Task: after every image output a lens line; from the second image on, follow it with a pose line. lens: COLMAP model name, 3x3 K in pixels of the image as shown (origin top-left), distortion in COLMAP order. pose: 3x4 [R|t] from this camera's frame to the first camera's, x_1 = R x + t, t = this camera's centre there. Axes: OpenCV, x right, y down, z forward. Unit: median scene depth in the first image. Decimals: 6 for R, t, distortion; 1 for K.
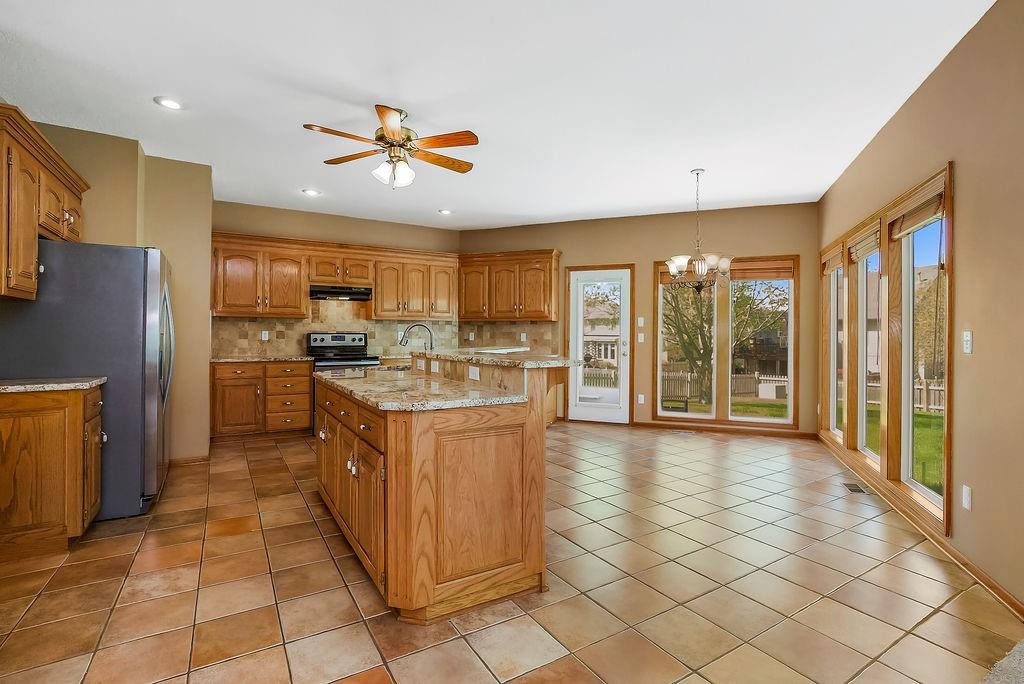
lens RADIAL K [[478.5, 0, 506.2], [0, 478.5, 331.9], [0, 0, 1]] dist [-0.050016, 0.026855]
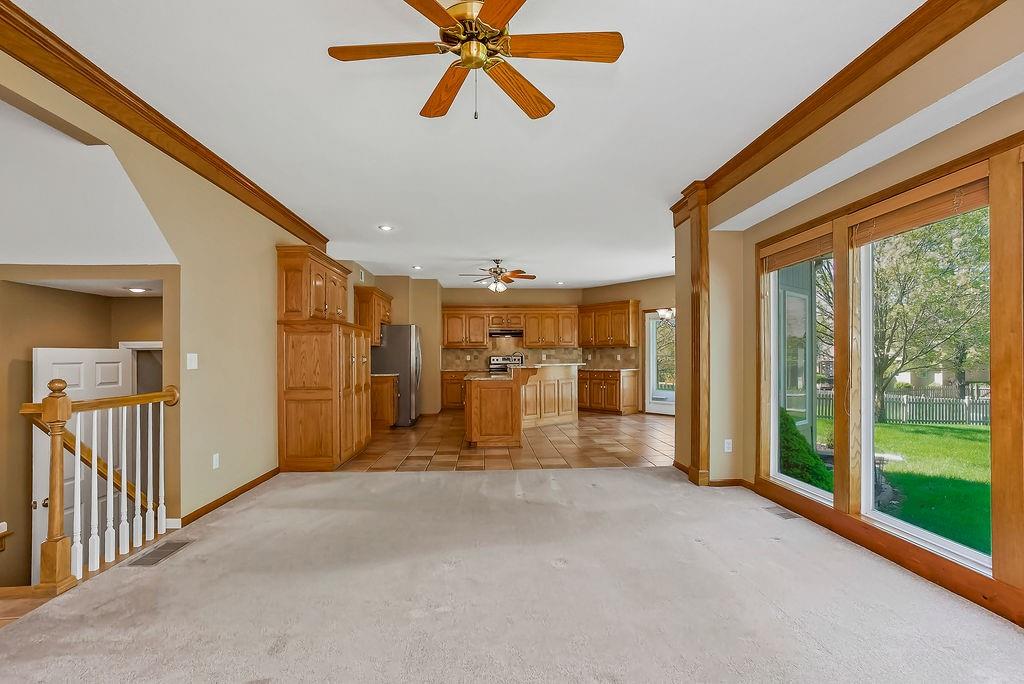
lens RADIAL K [[485.5, 0, 511.2], [0, 485.5, 337.6], [0, 0, 1]] dist [-0.049902, 0.028113]
pose [[0.883941, -0.027275, -0.466802, 0.502608], [0.012197, 0.999303, -0.035292, -0.002089], [0.467439, 0.025503, 0.883657, -0.573451]]
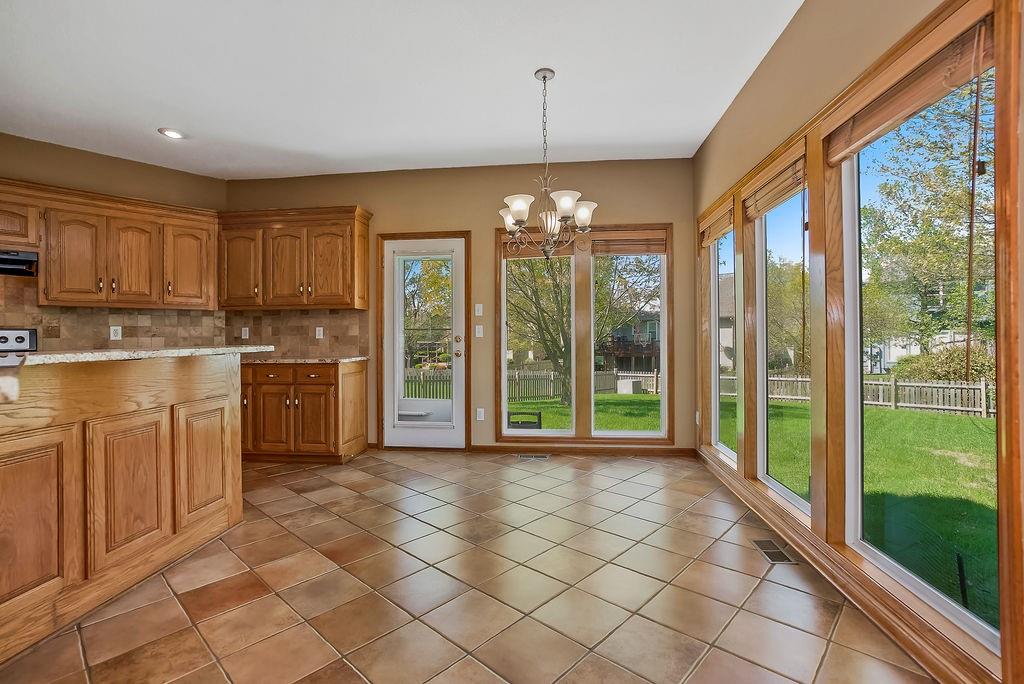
lens RADIAL K [[475.5, 0, 508.4], [0, 475.5, 333.8], [0, 0, 1]] dist [-0.045919, 0.026351]
pose [[0.963444, -0.011703, 0.267653, 0.130886], [0.011154, 0.999931, 0.003572, 0.014414], [-0.267677, -0.000456, 0.963509, 0.282325]]
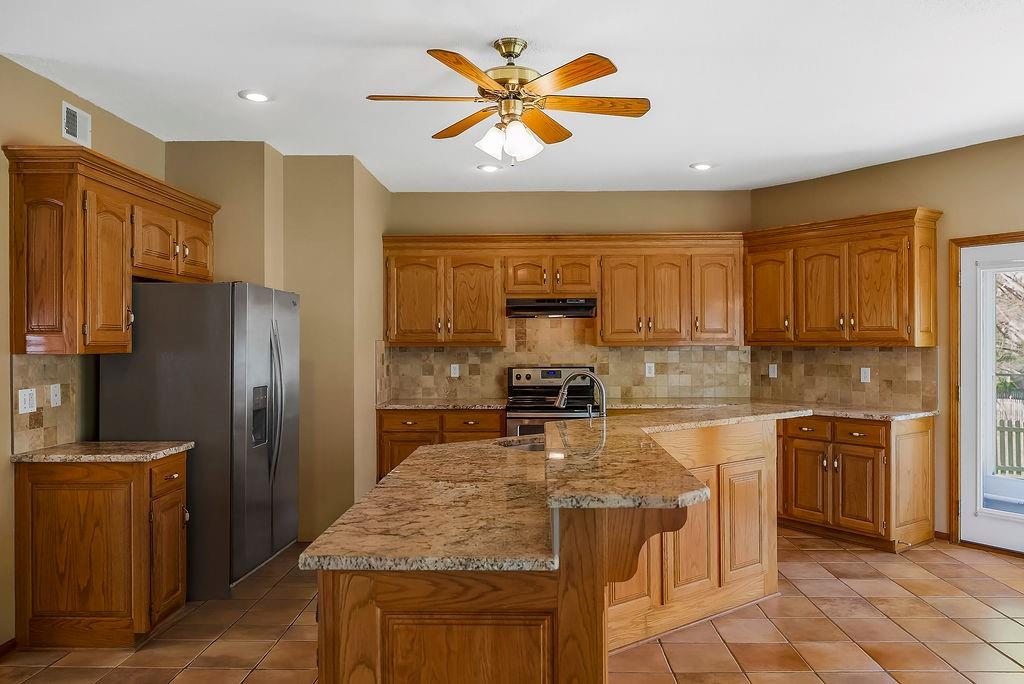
lens RADIAL K [[727.1, 0, 511.8], [0, 727.1, 335.7], [0, 0, 1]] dist [-0.003712, -0.002320]
pose [[0.843912, -0.011135, -0.536366, 0.154768], [0.011649, 0.999929, -0.002429, -0.040123], [0.536355, -0.004199, 0.843982, 0.101542]]
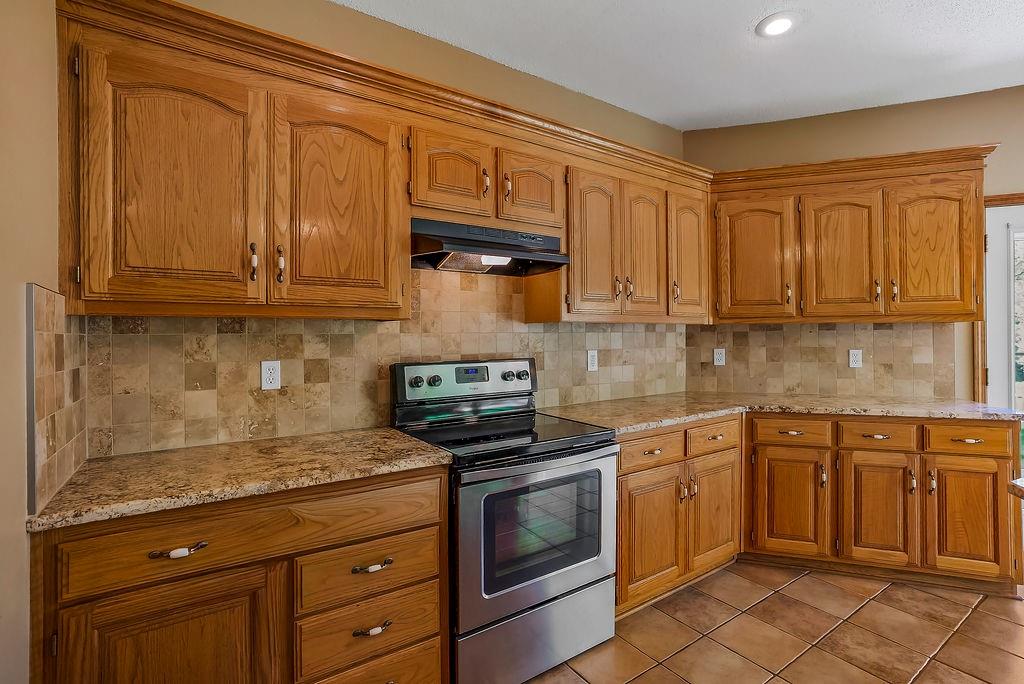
lens RADIAL K [[485.5, 0, 511.2], [0, 485.5, 337.6], [0, 0, 1]] dist [-0.049902, 0.028113]
pose [[0.998363, -0.011289, 0.056078, -0.347165], [0.010796, 0.999900, 0.009086, -0.018002], [-0.056175, -0.008465, 0.998385, 0.633261]]
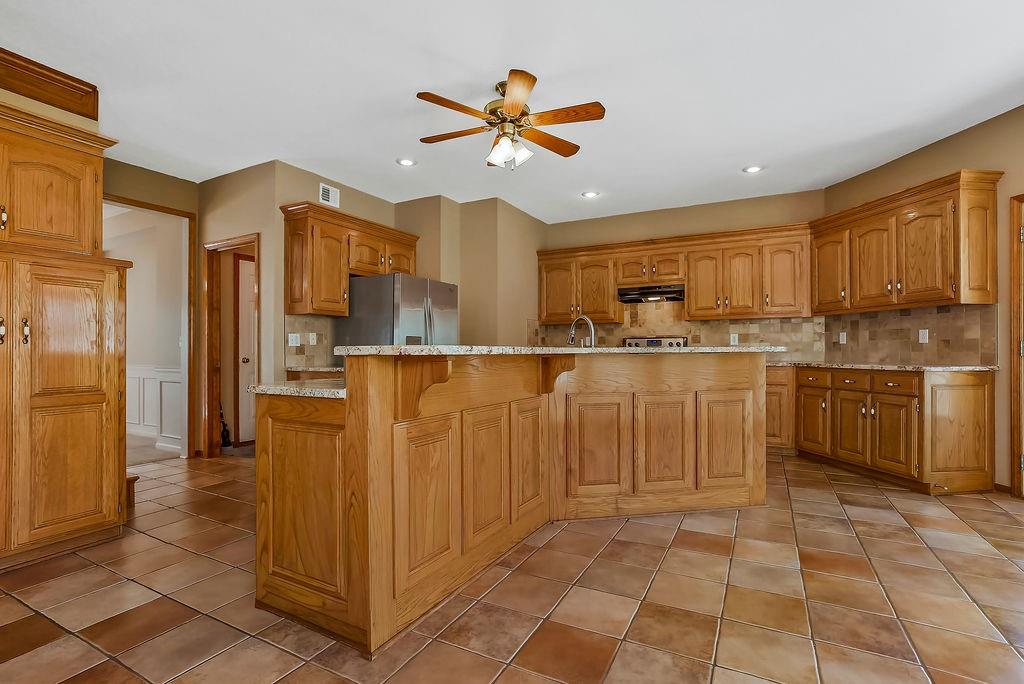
lens RADIAL K [[477.0, 0, 512.4], [0, 477.0, 345.8], [0, 0, 1]] dist [-0.051189, 0.026503]
pose [[0.511895, -0.014453, -0.858927, 0.300279], [0.012324, 0.999879, -0.009481, 0.024632], [0.858960, -0.005732, 0.512011, 0.295478]]
